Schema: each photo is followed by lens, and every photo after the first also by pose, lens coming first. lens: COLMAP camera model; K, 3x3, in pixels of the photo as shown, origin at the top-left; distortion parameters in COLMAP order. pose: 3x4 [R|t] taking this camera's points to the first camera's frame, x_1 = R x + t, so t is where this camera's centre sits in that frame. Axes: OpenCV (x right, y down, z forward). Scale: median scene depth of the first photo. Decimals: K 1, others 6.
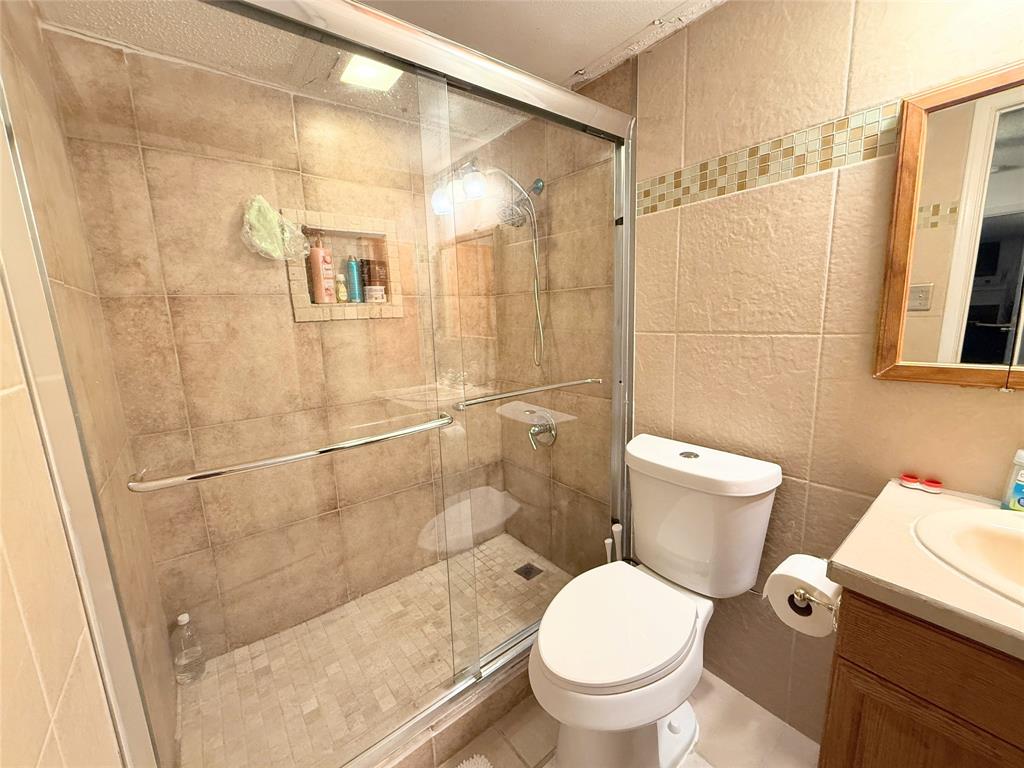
lens RADIAL K [[408.9, 0, 507.7], [0, 408.9, 386.9], [0, 0, 1]] dist [0.000210, 0.000269]
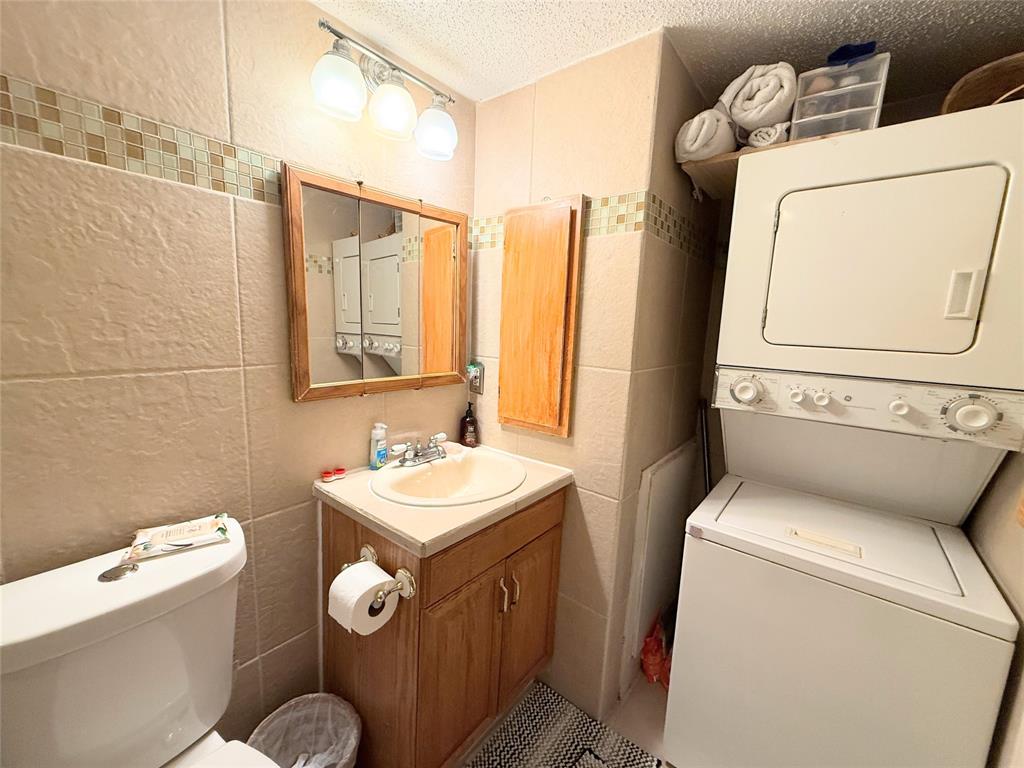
lens RADIAL K [[408.9, 0, 507.7], [0, 408.9, 386.9], [0, 0, 1]] dist [0.000210, 0.000269]
pose [[-0.216710, -0.120946, 0.968715, -0.288293], [0.142661, 0.977720, 0.153985, -0.137028], [-0.965756, 0.171568, -0.194627, 0.579134]]
